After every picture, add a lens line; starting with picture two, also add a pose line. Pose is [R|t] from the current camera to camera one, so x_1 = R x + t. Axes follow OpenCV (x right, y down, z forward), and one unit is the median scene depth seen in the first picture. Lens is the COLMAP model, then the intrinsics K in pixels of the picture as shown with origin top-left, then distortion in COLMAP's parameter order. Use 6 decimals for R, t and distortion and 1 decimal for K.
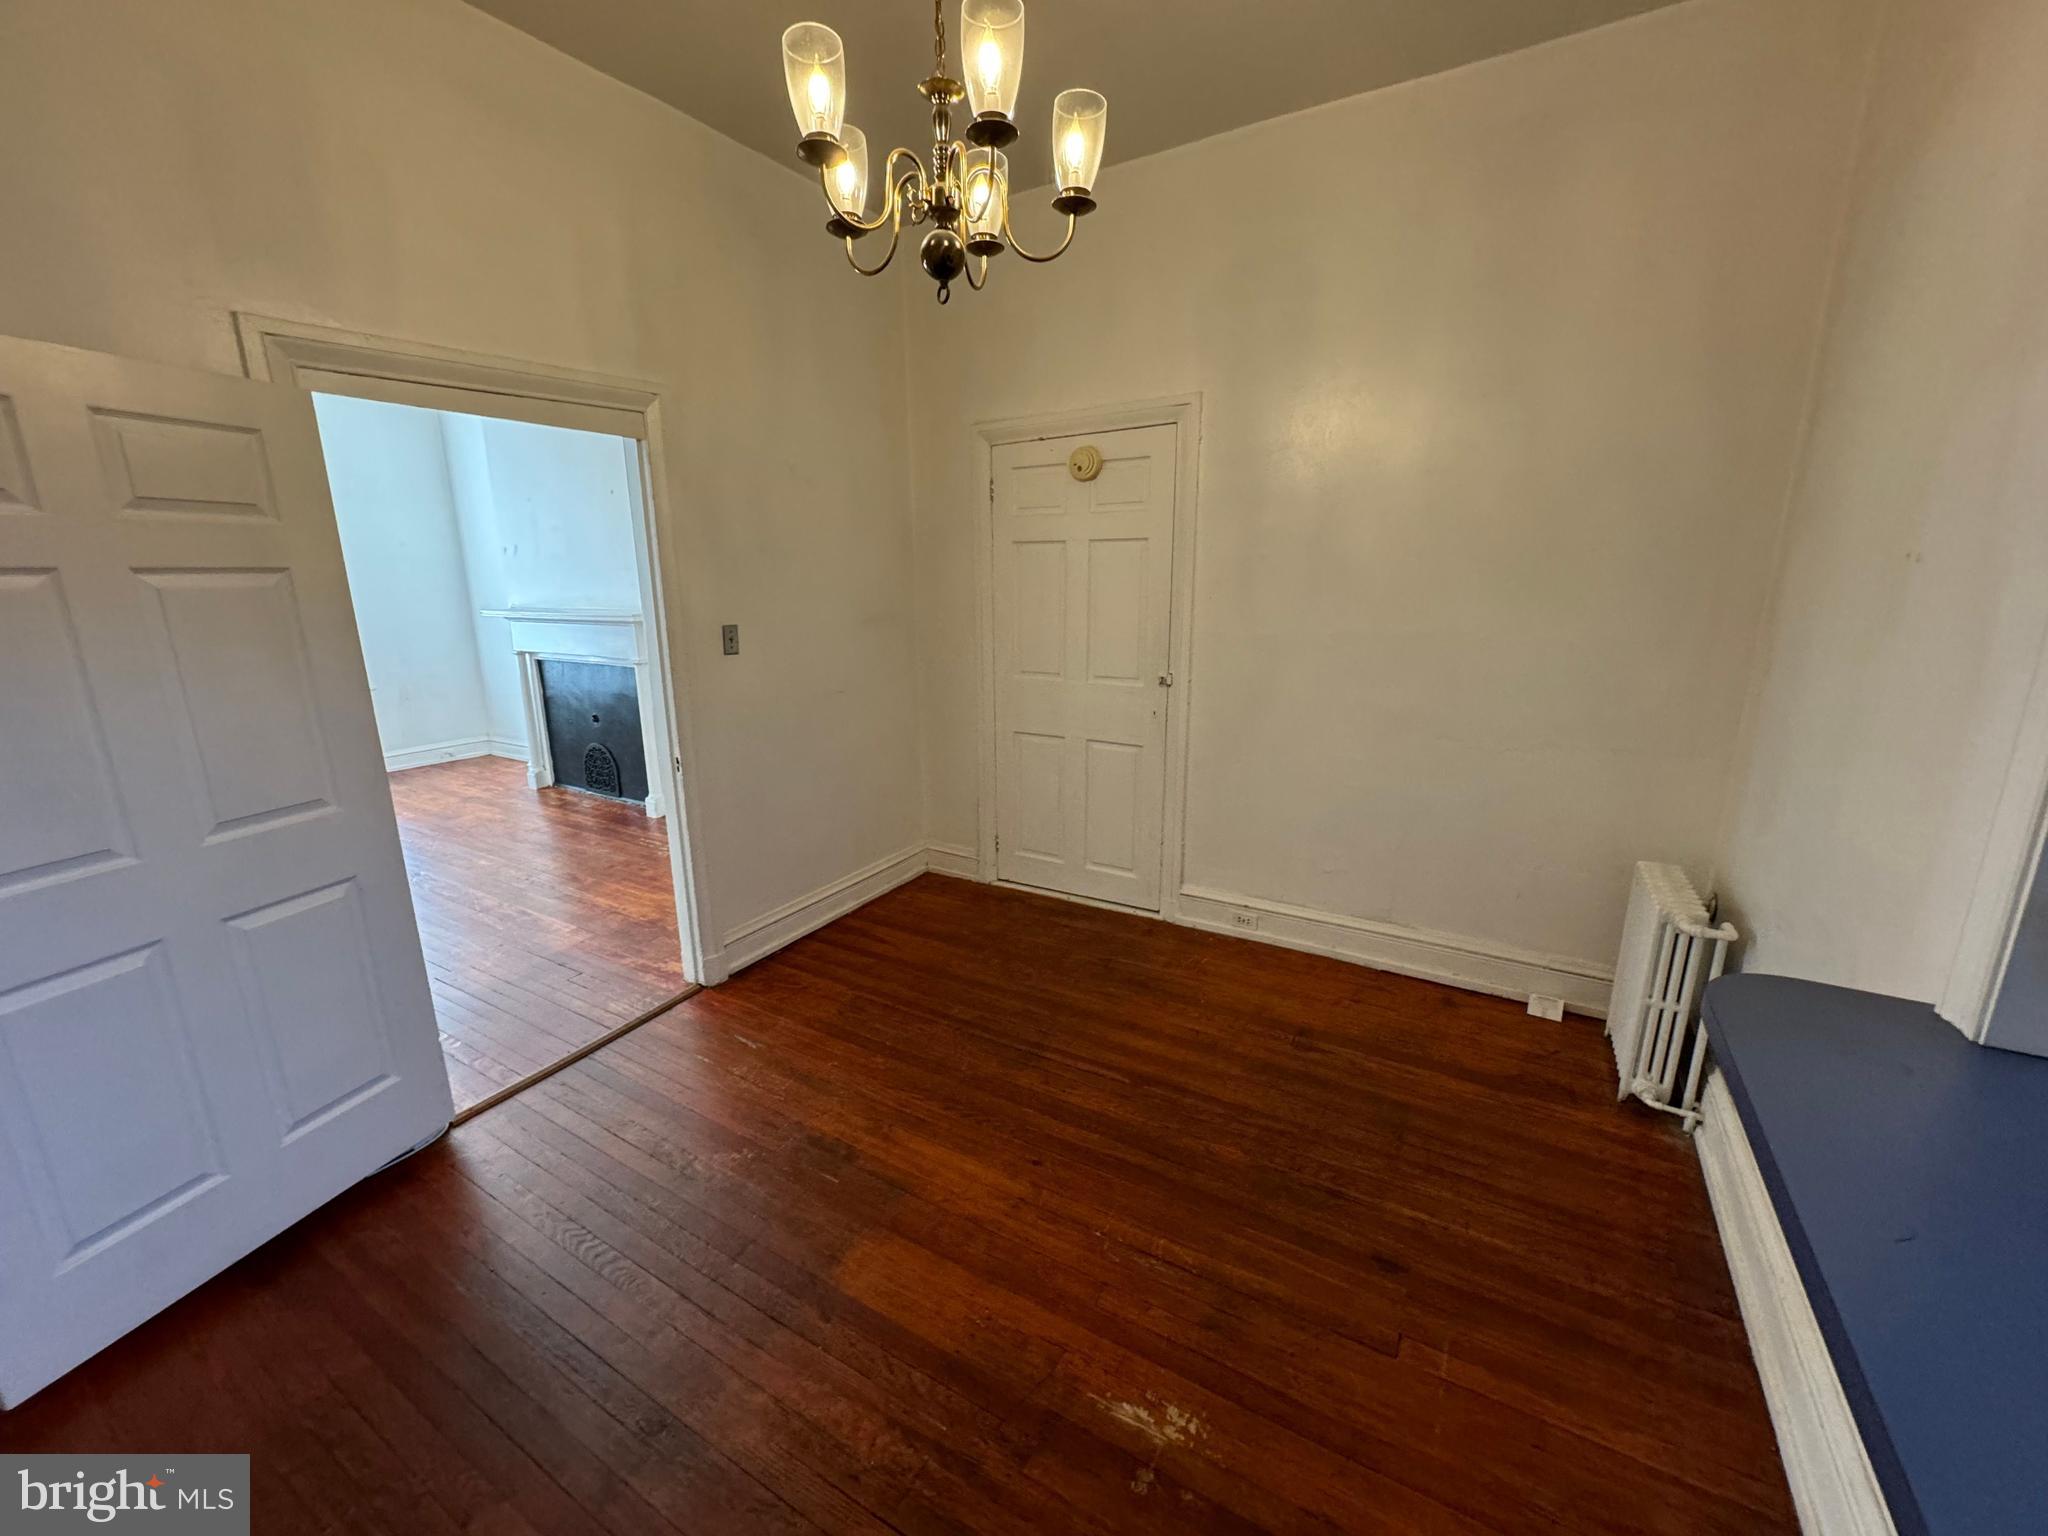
lens RADIAL K [[827.0, 0, 1024.0], [0, 827.0, 768.0], [0, 0, 1]] dist [-0.001496, -0.000090]
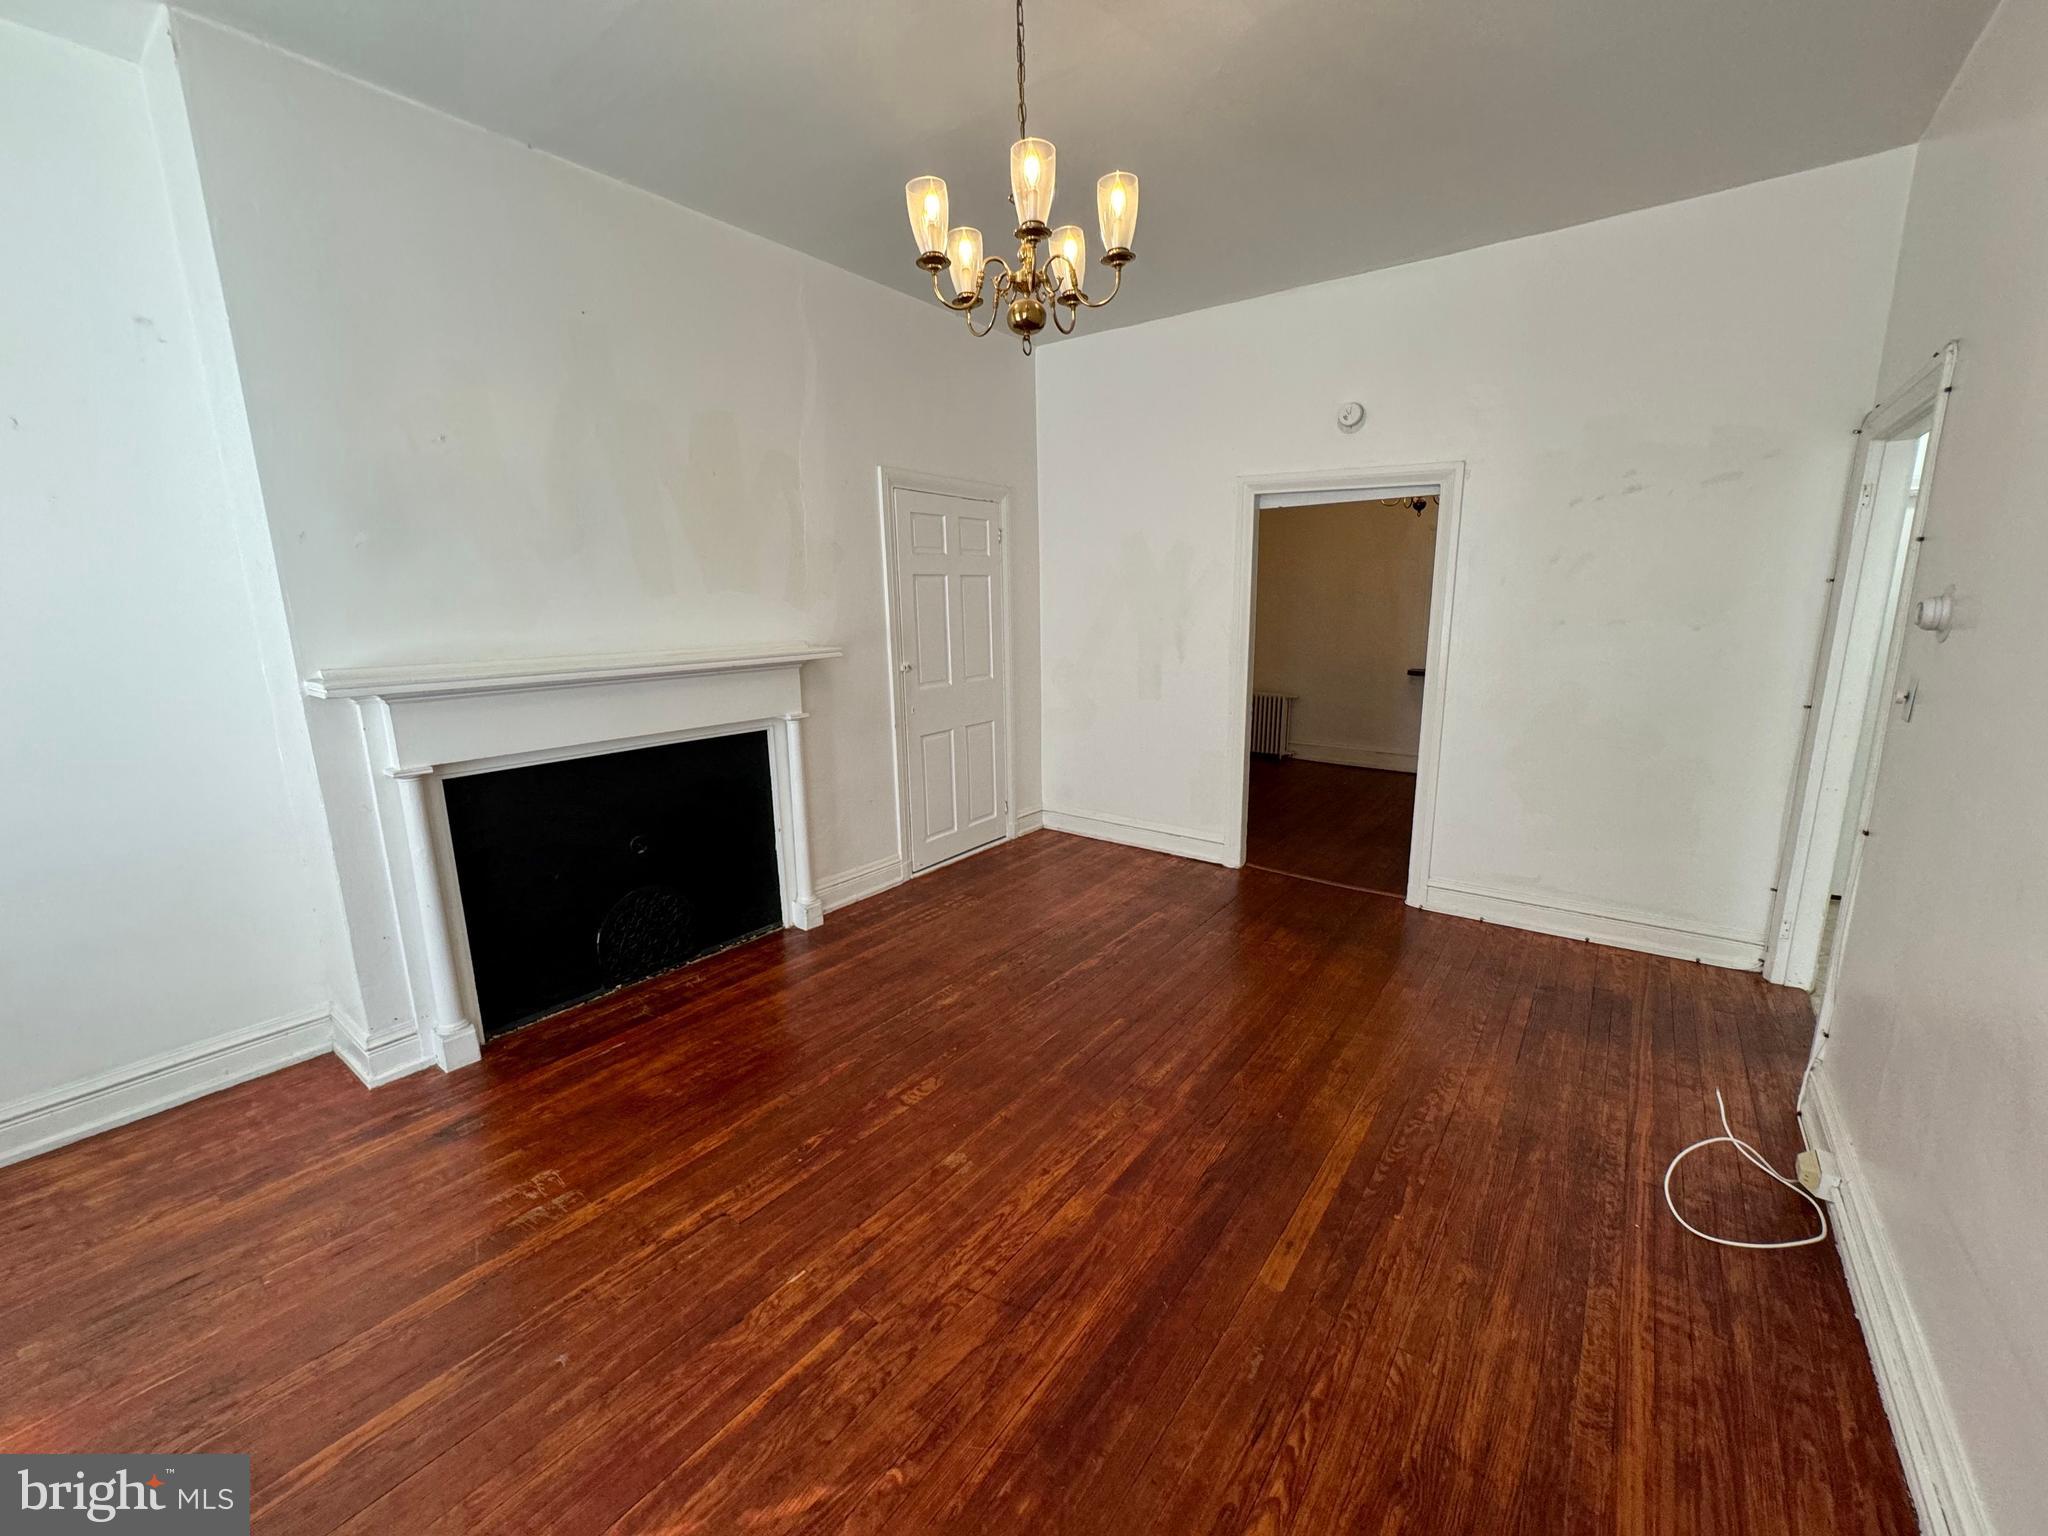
lens RADIAL K [[808.4, 0, 1024.0], [0, 808.4, 768.0], [0, 0, 1]] dist [-0.005767, -0.000026]
pose [[0.093959, -0.196951, 0.975901, -0.974471], [0.239305, 0.955966, 0.169888, -0.134603], [-0.966388, 0.217575, 0.136953, 0.607644]]
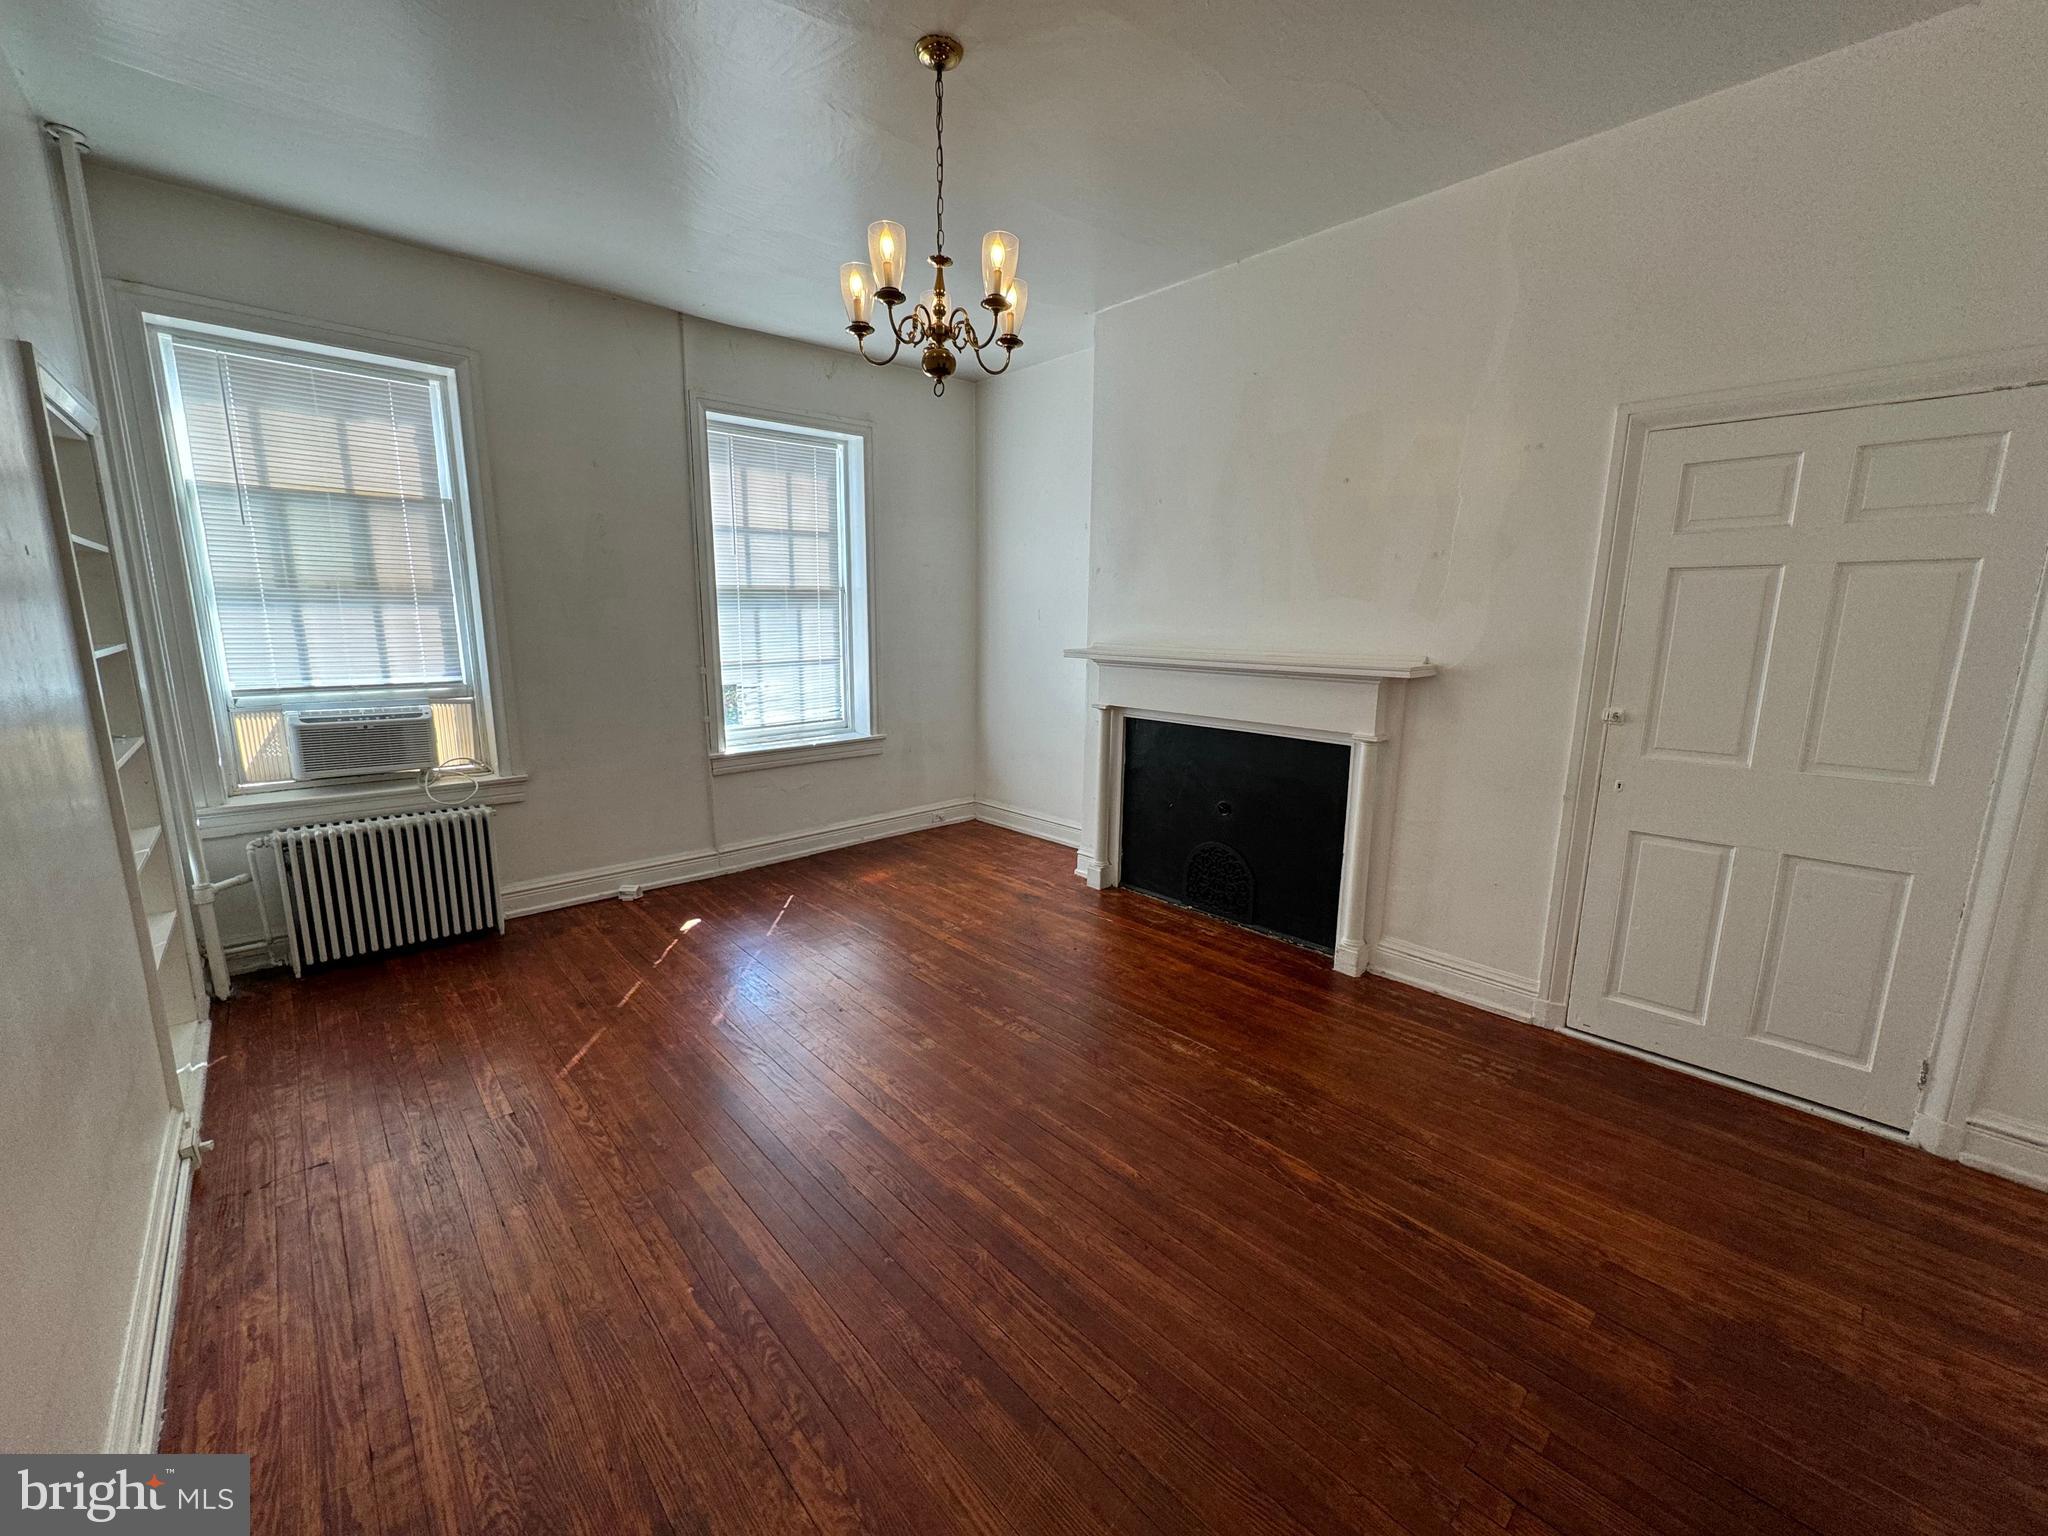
lens RADIAL K [[808.4, 0, 1024.0], [0, 808.4, 768.0], [0, 0, 1]] dist [-0.005767, -0.000026]
pose [[0.964306, 0.060550, -0.257774, -0.473347], [-0.069846, 0.997191, -0.027051, -0.059153], [0.255412, 0.044090, 0.965826, 0.267675]]
